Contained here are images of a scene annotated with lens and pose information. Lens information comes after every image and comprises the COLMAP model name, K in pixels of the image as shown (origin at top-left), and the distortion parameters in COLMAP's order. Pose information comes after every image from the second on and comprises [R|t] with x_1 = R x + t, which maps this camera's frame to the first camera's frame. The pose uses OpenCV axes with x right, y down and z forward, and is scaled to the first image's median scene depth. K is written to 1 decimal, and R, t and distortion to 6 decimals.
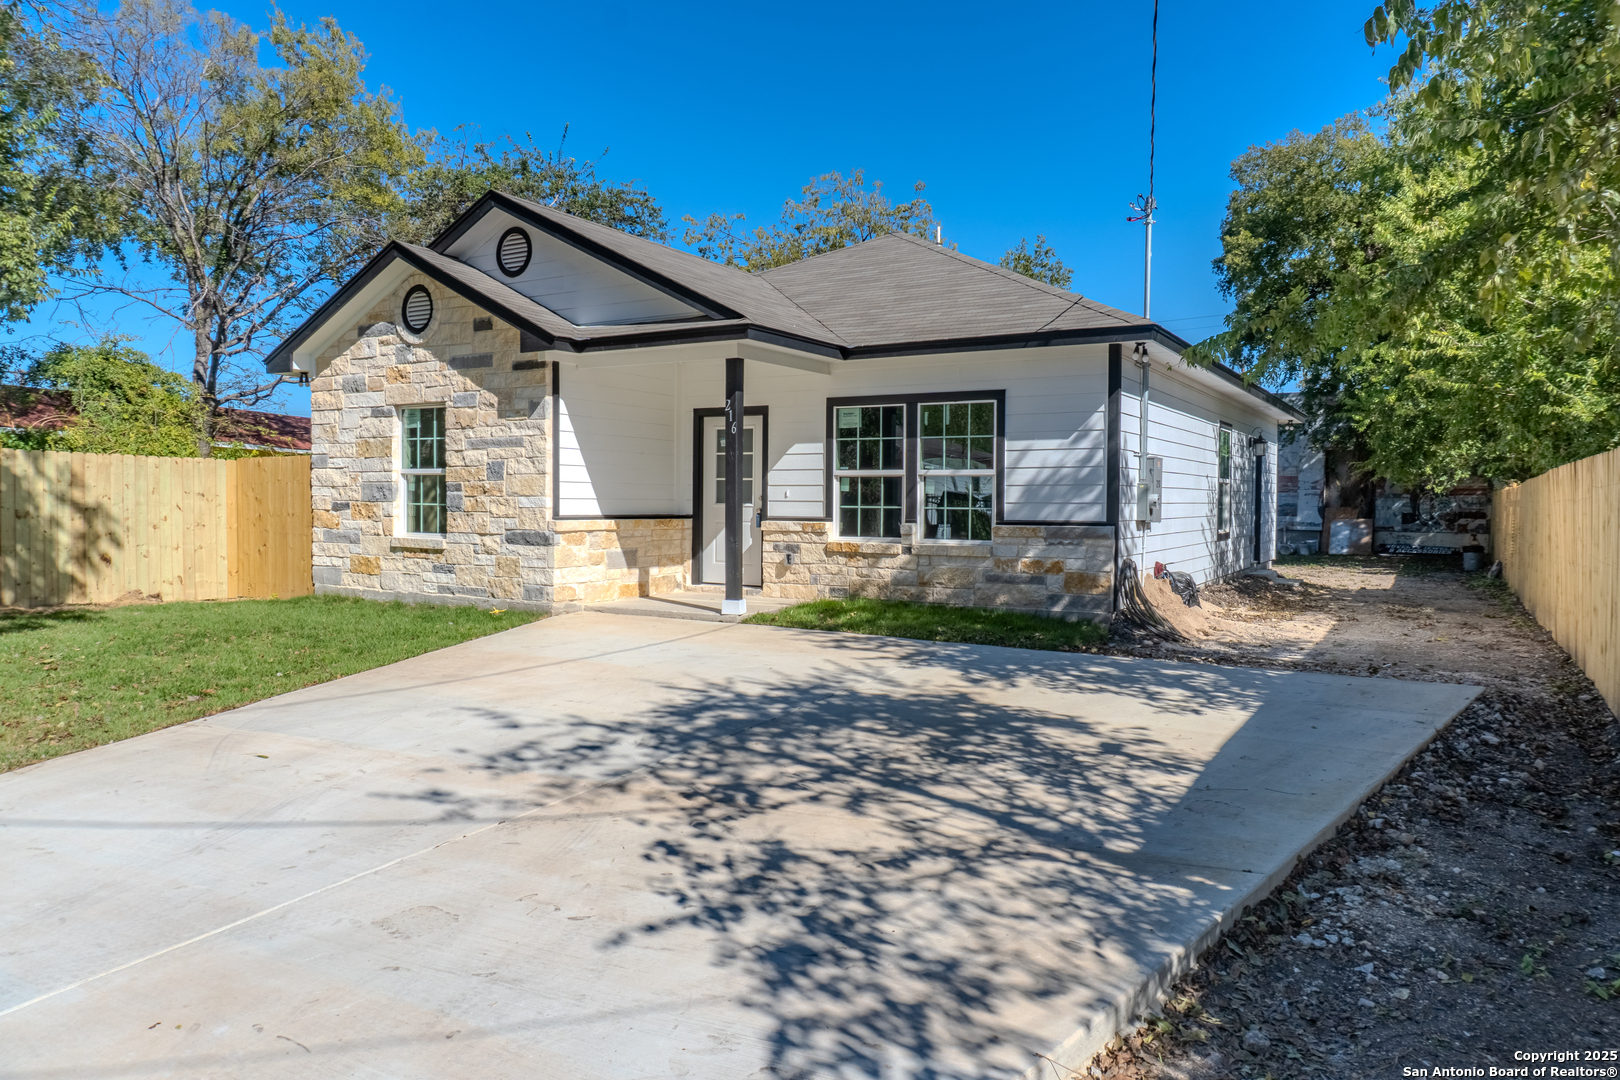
lens RADIAL K [[1059.2, 0, 792.5], [0, 1059.2, 536.4], [0, 0, 1]] dist [-0.010789, -0.000283]
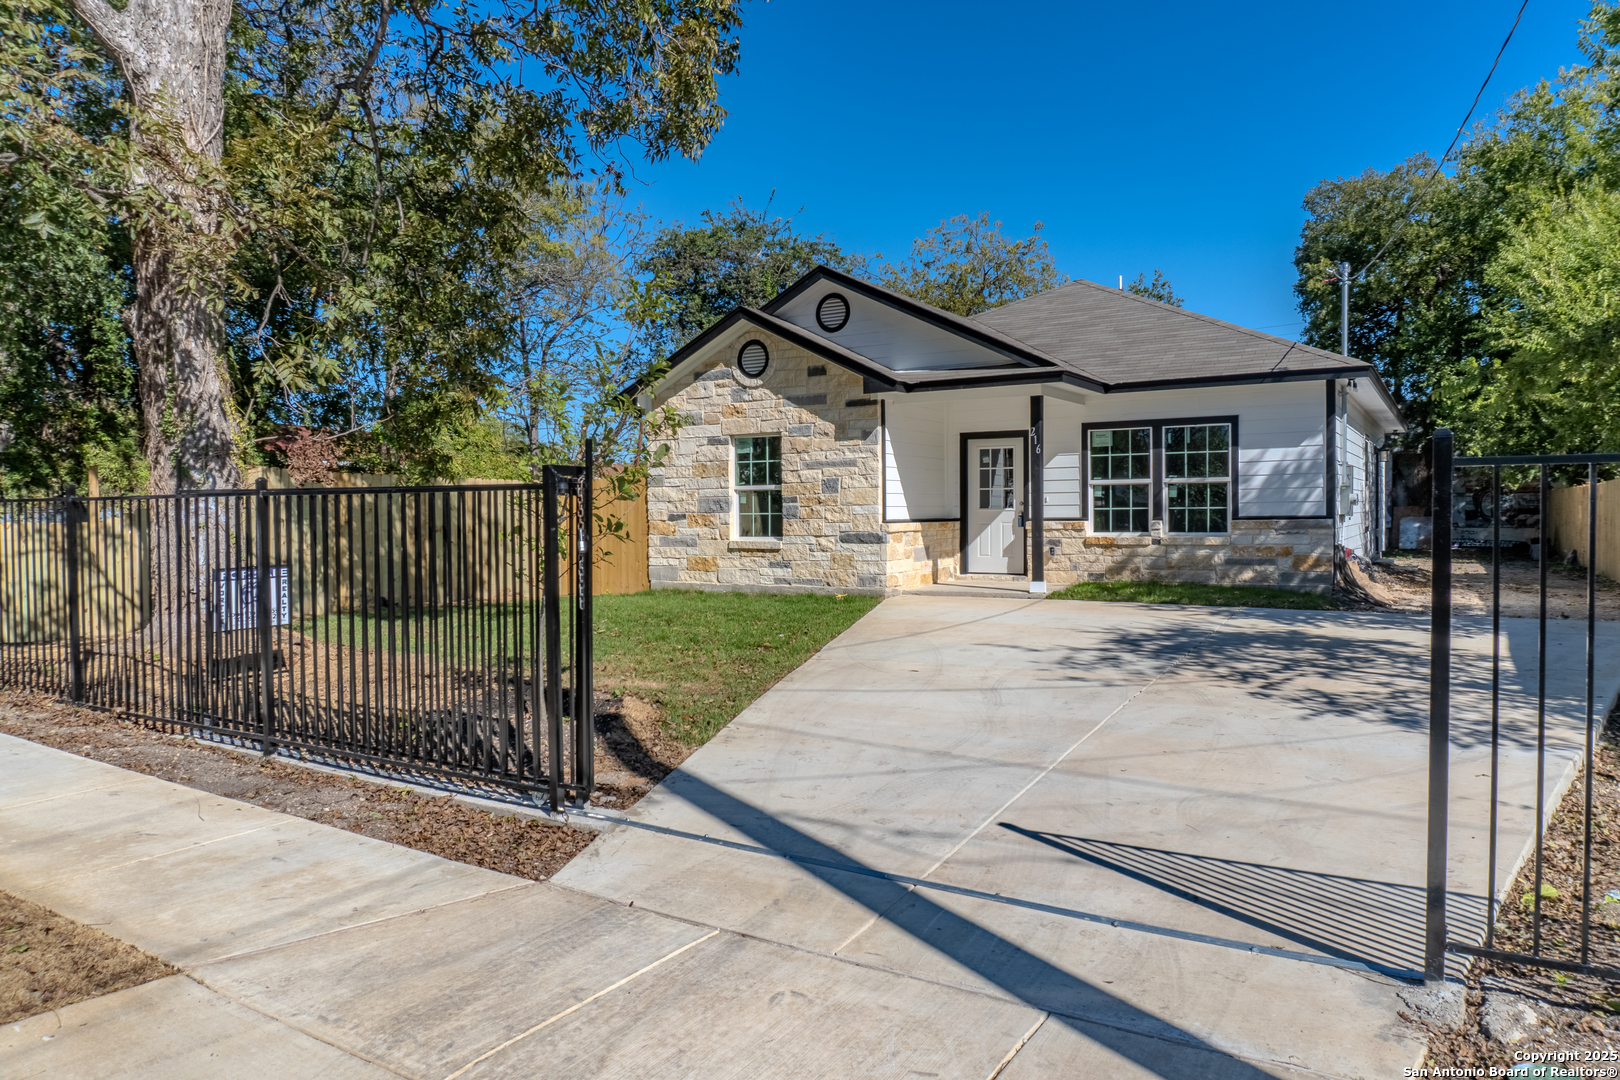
lens RADIAL K [[1060.4, 0, 805.0], [0, 1060.4, 551.0], [0, 0, 1]] dist [-0.033117, 0.000819]
pose [[0.999787, -0.019963, -0.005271, -0.290621], [0.019971, 0.999800, 0.001357, 0.013361], [0.005243, -0.001462, 0.999985, -0.260775]]
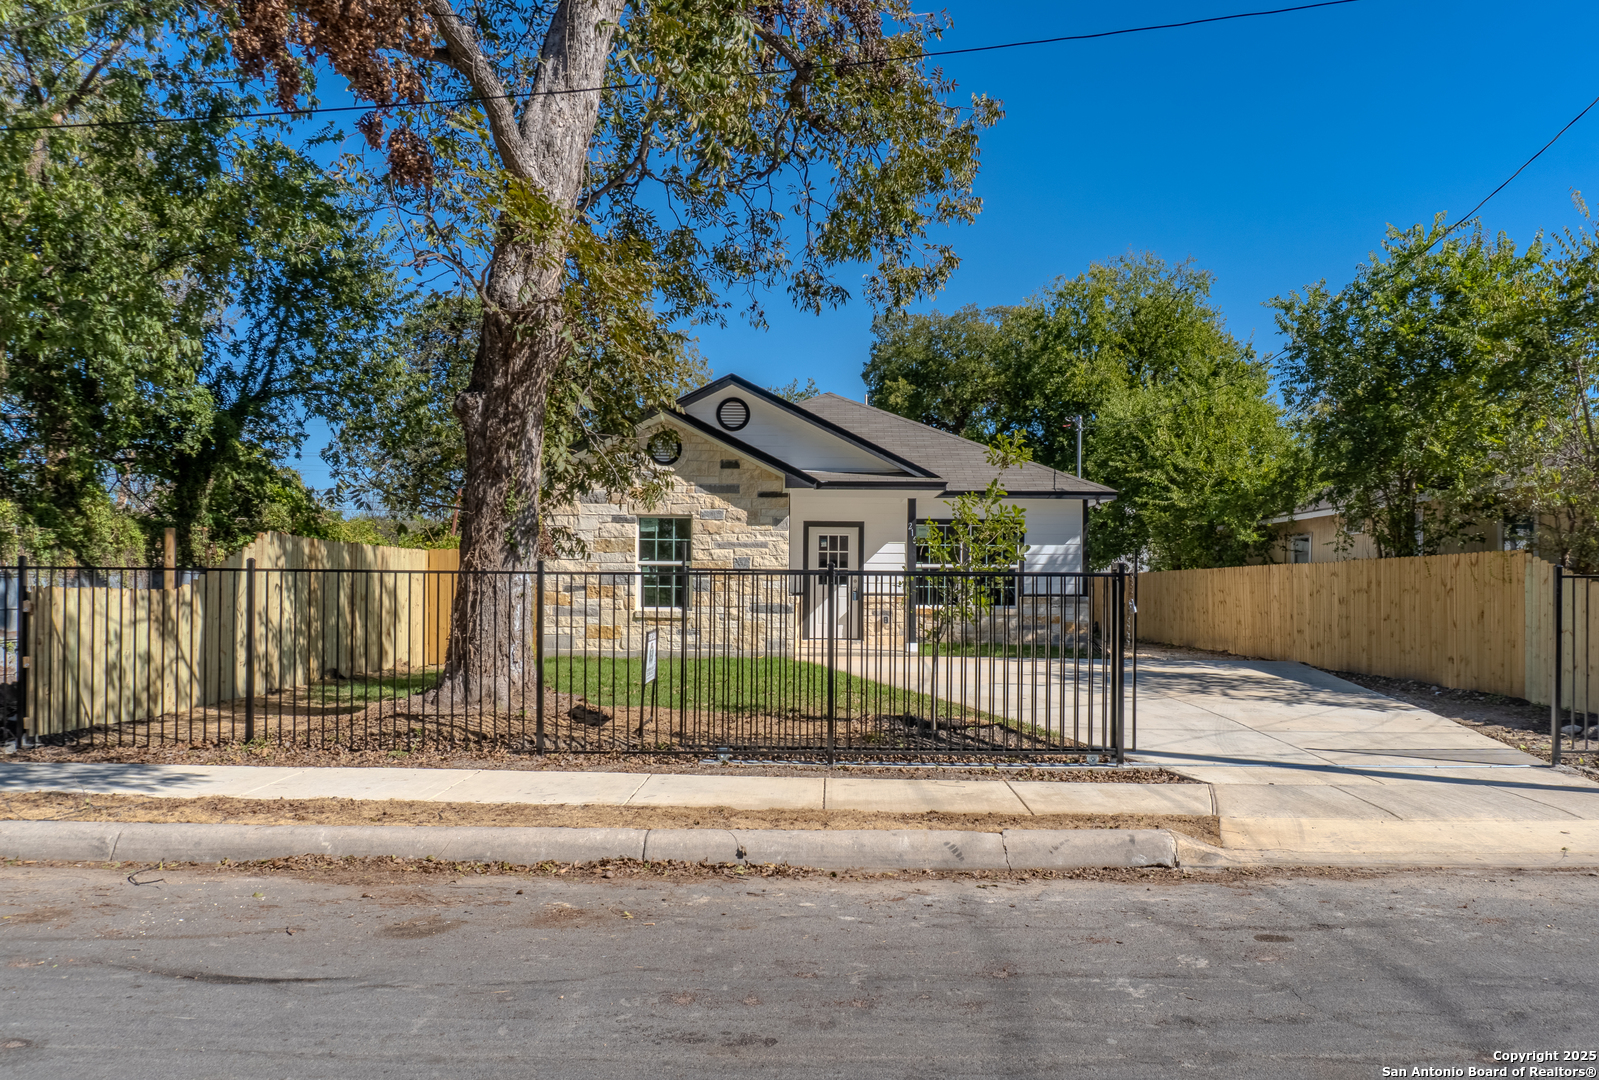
lens RADIAL K [[1150.7, 0, 799.4], [0, 1150.7, 585.6], [0, 0, 1]] dist [-0.095421, -0.000050]
pose [[0.859027, -0.005538, 0.511900, -0.981686], [0.018097, 0.999645, -0.019555, 0.001367], [-0.511610, 0.026063, 0.858822, -0.398516]]
